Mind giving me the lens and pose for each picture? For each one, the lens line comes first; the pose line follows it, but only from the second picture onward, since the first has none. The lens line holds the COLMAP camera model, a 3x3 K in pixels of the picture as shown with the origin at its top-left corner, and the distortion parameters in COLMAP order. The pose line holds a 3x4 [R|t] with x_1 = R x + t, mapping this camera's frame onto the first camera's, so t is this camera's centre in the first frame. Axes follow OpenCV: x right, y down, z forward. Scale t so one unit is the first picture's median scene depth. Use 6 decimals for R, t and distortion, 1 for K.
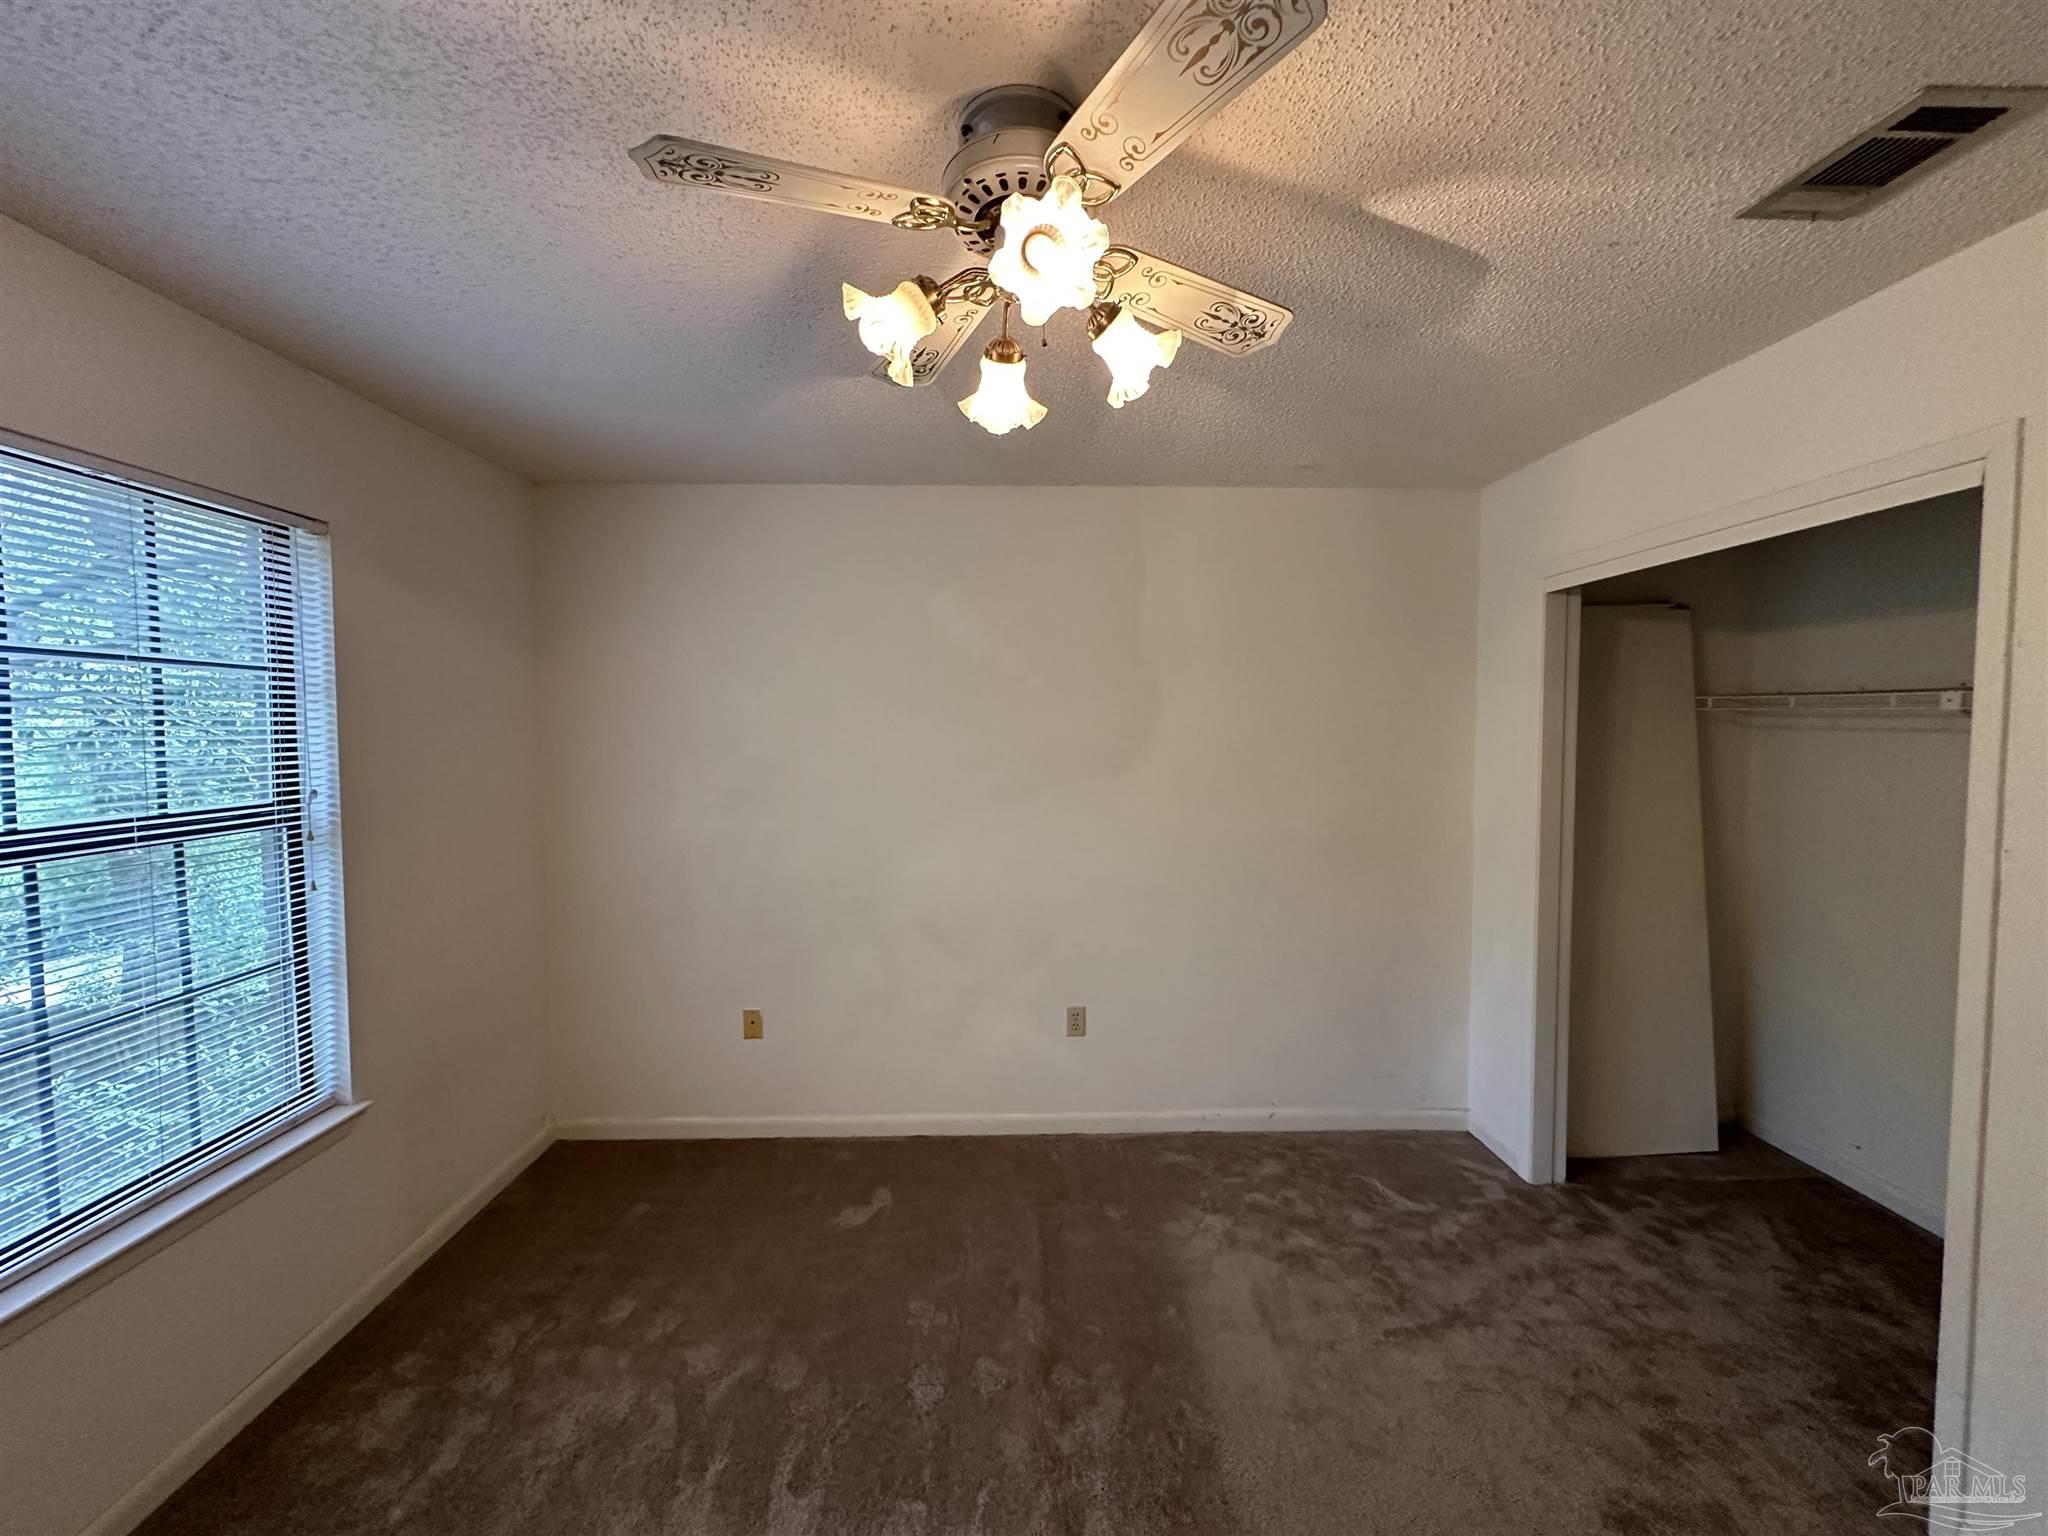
lens RADIAL K [[820.7, 0, 1024.0], [0, 820.7, 768.0], [0, 0, 1]] dist [-0.006936, 0.003370]
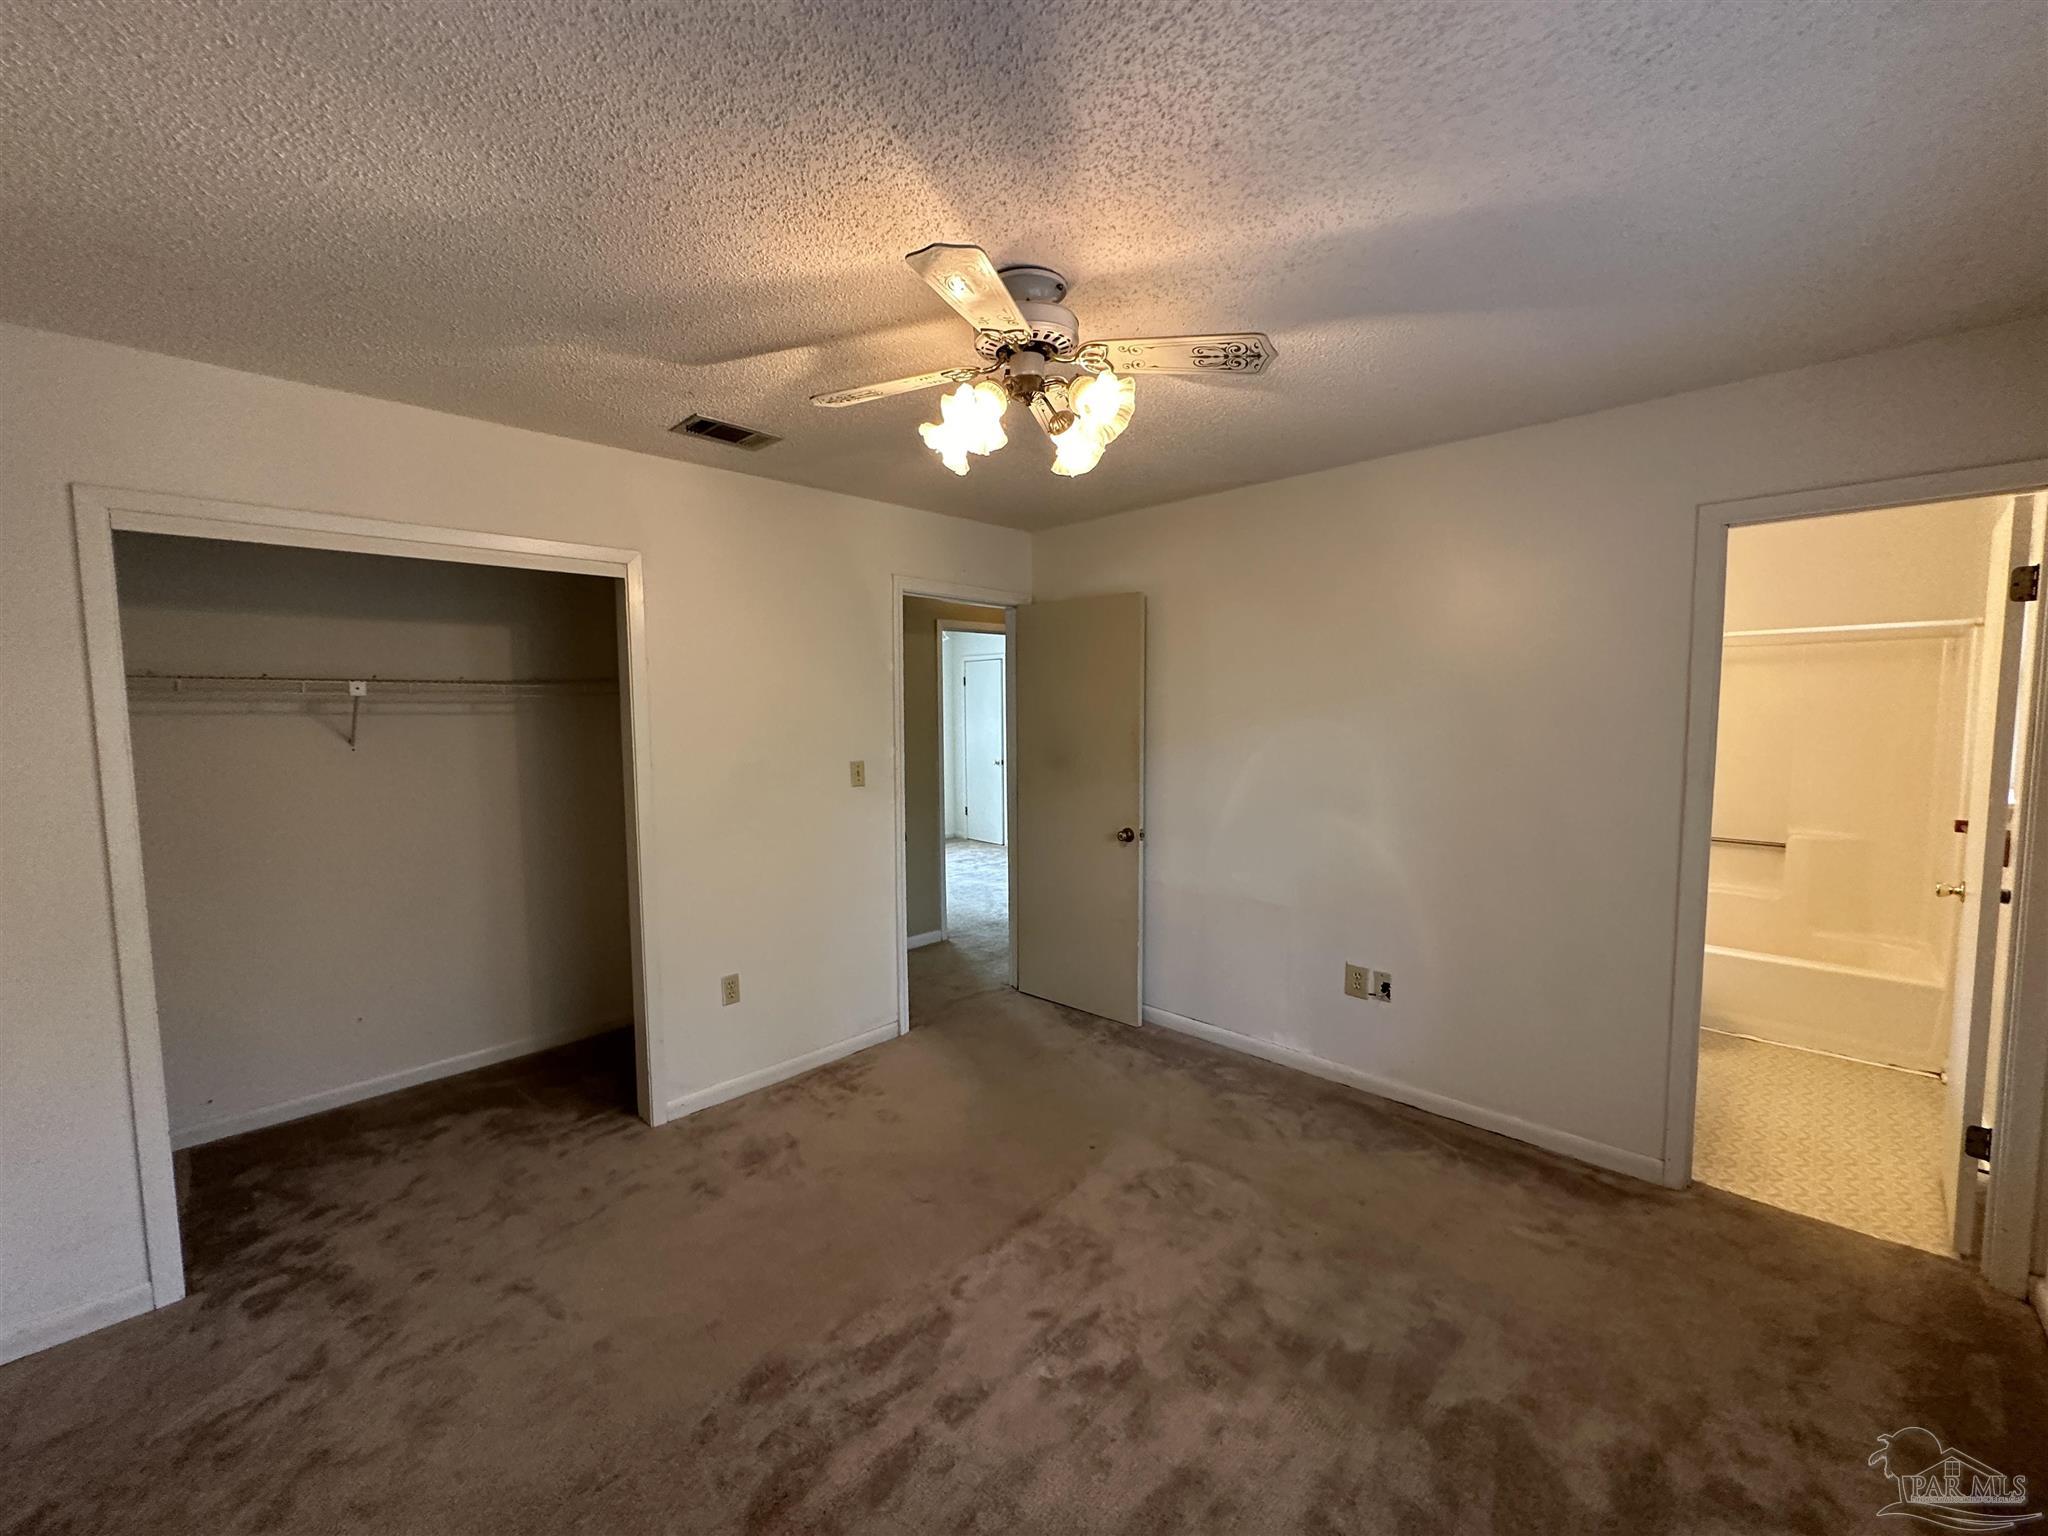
lens RADIAL K [[820.7, 0, 1024.0], [0, 820.7, 768.0], [0, 0, 1]] dist [-0.006936, 0.003370]
pose [[-0.701650, -0.044316, 0.711142, -0.559333], [0.049154, 0.992676, 0.110358, -0.044867], [-0.710824, 0.112389, -0.694333, 1.089513]]
